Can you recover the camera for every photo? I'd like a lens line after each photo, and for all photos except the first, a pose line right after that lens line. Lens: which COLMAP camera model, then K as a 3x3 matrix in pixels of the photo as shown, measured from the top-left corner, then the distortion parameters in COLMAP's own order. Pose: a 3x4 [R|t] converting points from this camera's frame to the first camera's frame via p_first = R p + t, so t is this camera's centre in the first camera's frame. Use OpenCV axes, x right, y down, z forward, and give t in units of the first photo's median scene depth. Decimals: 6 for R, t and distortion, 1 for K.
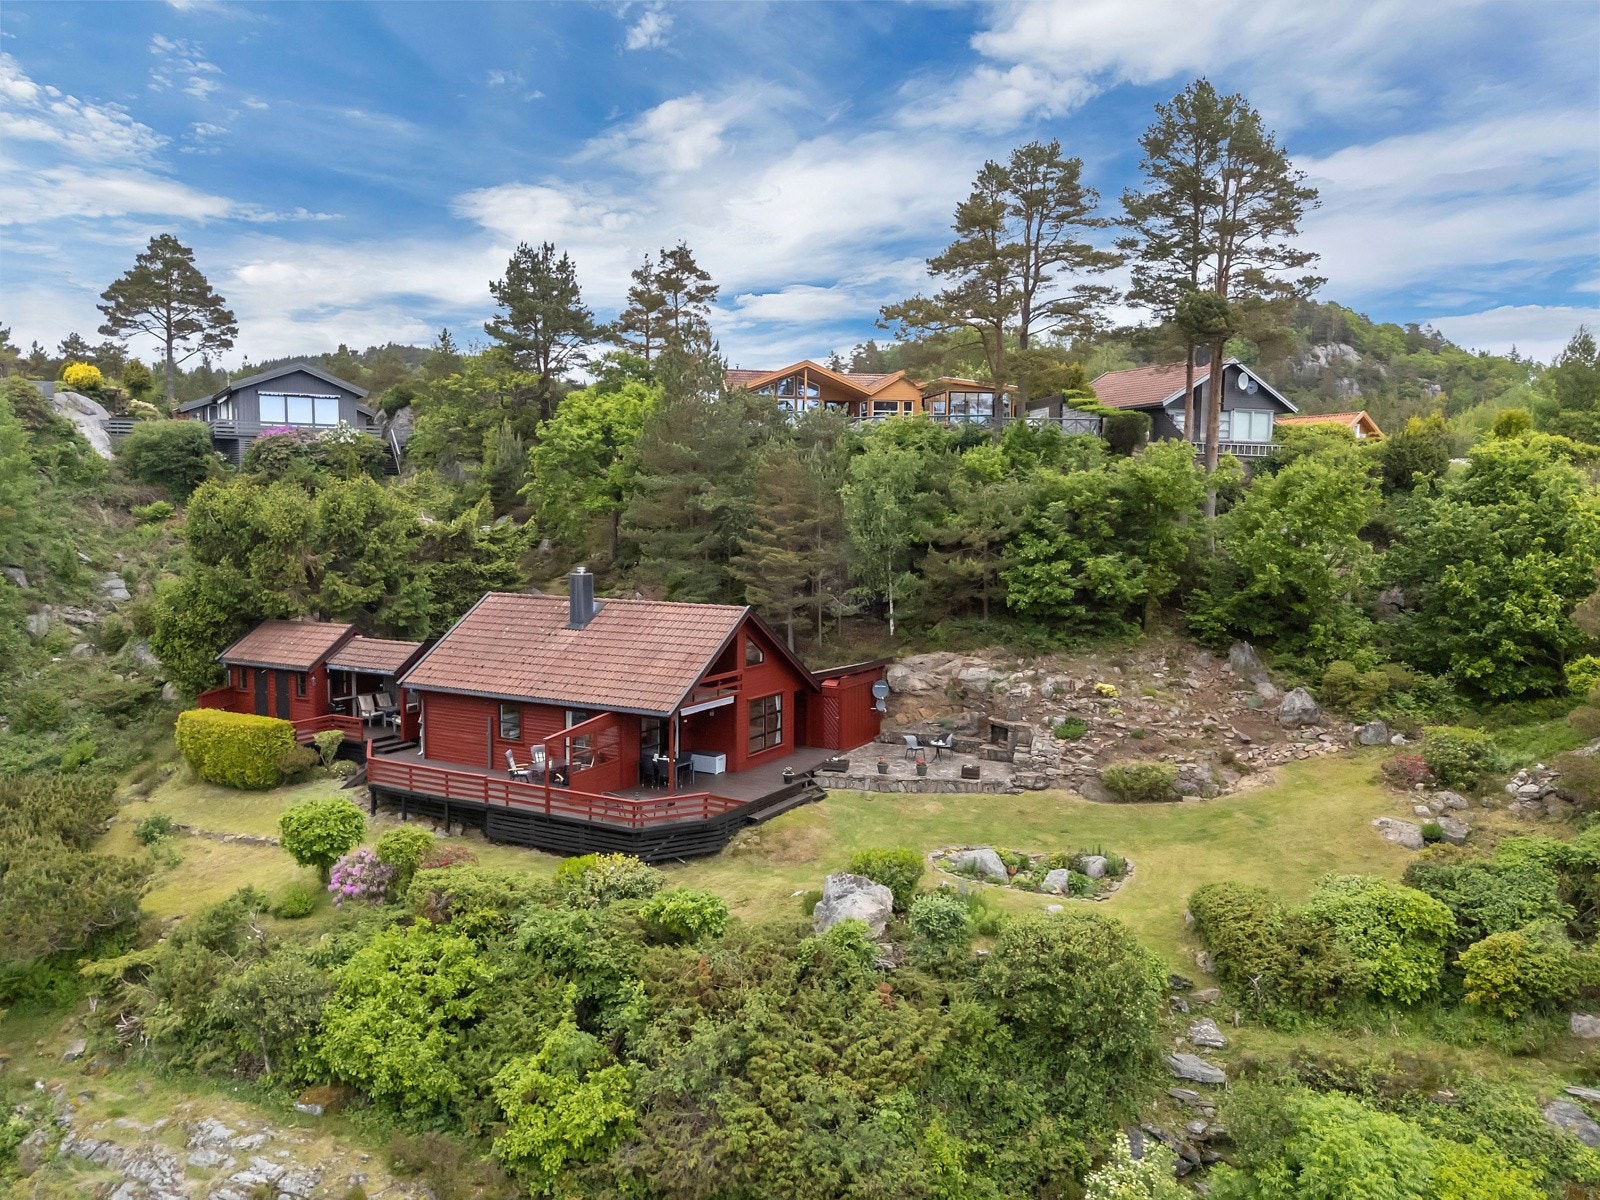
lens RADIAL K [[1104.9, 0, 800.0], [0, 1104.9, 600.0], [0, 0, 1]] dist [0.043278, -0.005055]
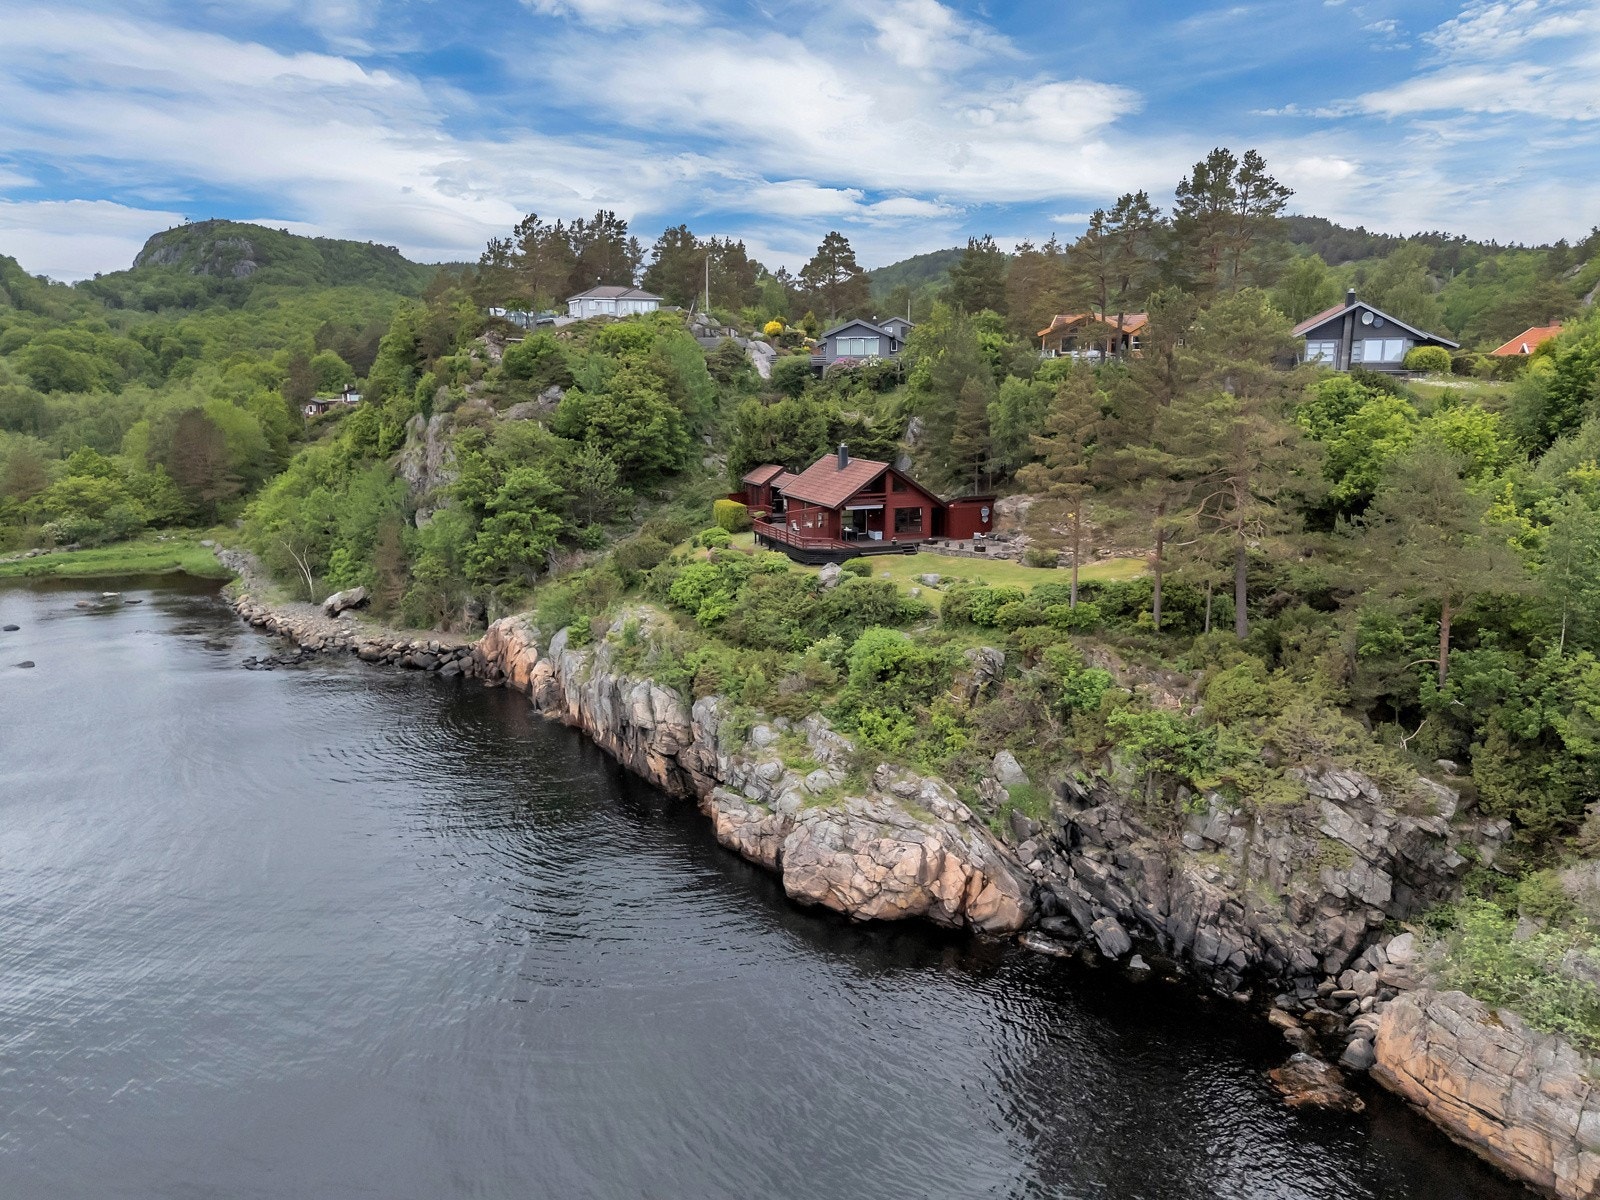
lens RADIAL K [[1130.1, 0, 808.4], [0, 1130.1, 512.3], [0, 0, 1]] dist [-0.000308, 0.000188]
pose [[0.777153, 0.065400, -0.625904, 1.155050], [-0.038996, 0.997679, 0.055827, -0.016340], [0.628102, -0.018979, 0.777899, -0.786324]]
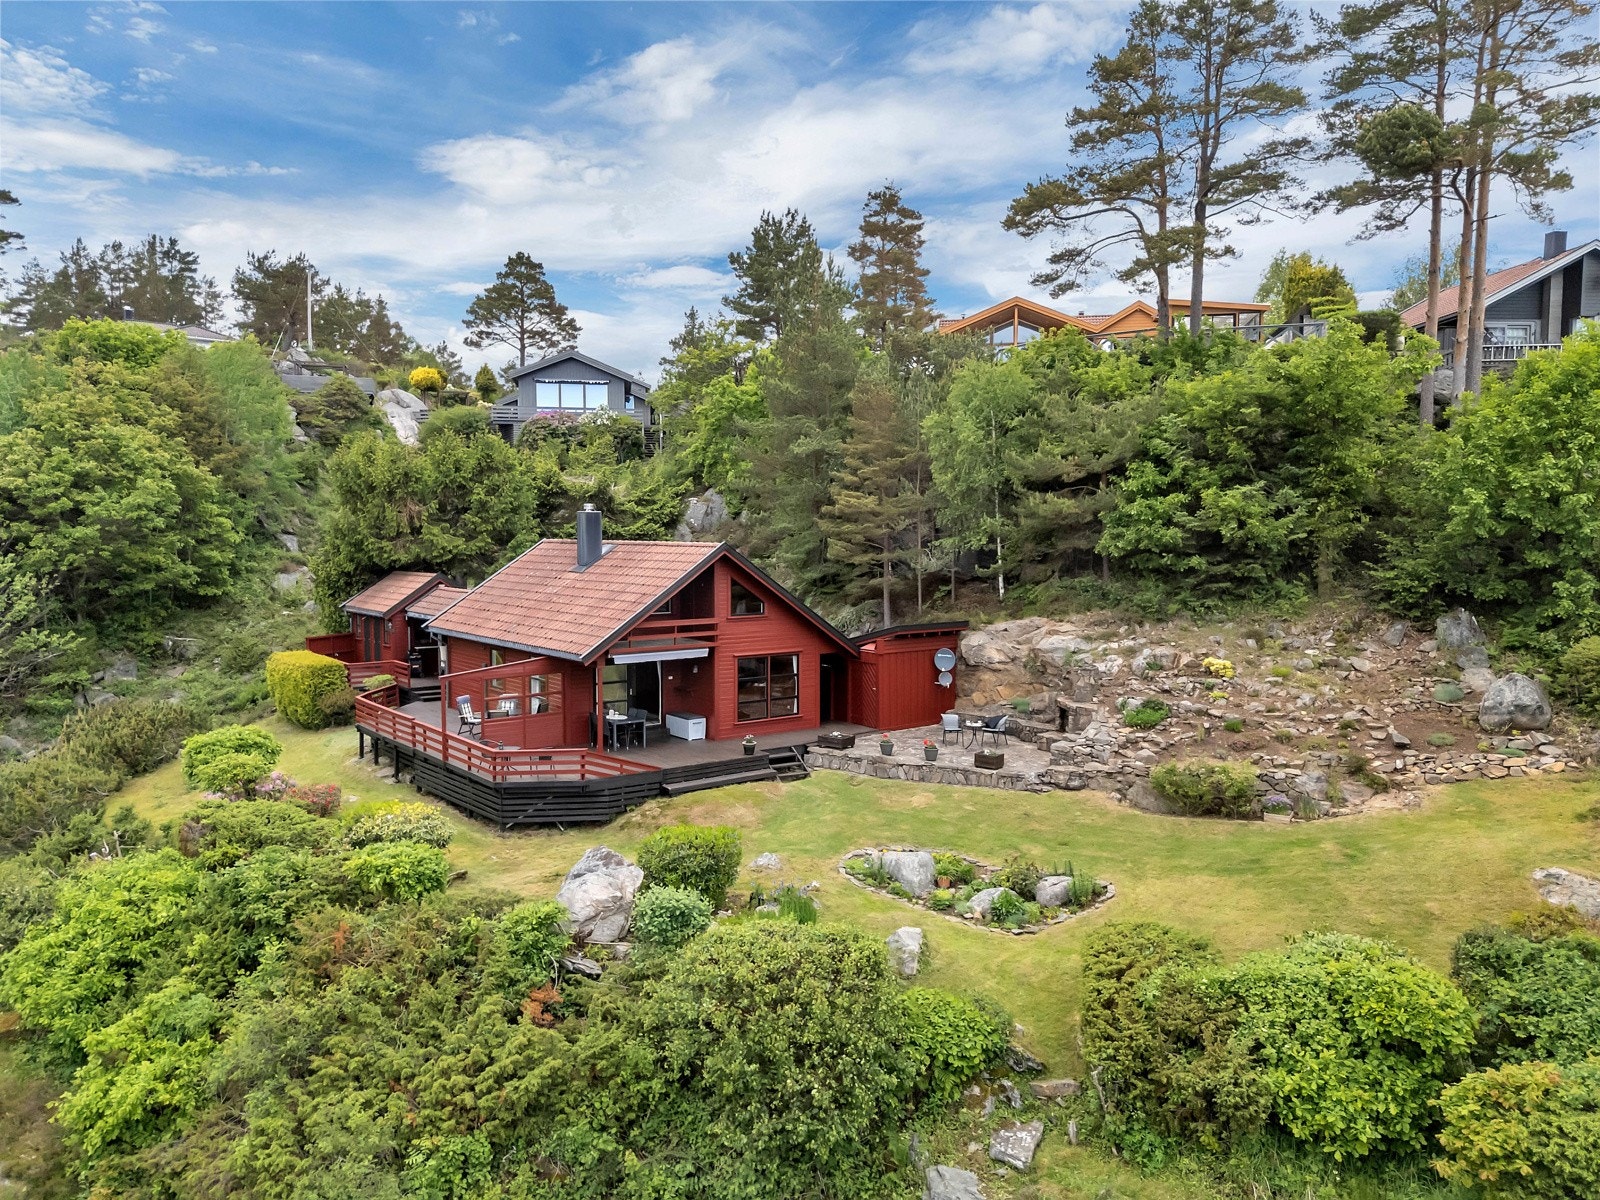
lens RADIAL K [[1120.6, 0, 825.1], [0, 1120.6, 597.9], [0, 0, 1]] dist [0.037960, 0.001900]
pose [[0.928181, 0.018297, -0.371680, 0.319998], [-0.025860, 0.999547, -0.015374, 0.055332], [0.371230, 0.023881, 0.928234, 0.222873]]
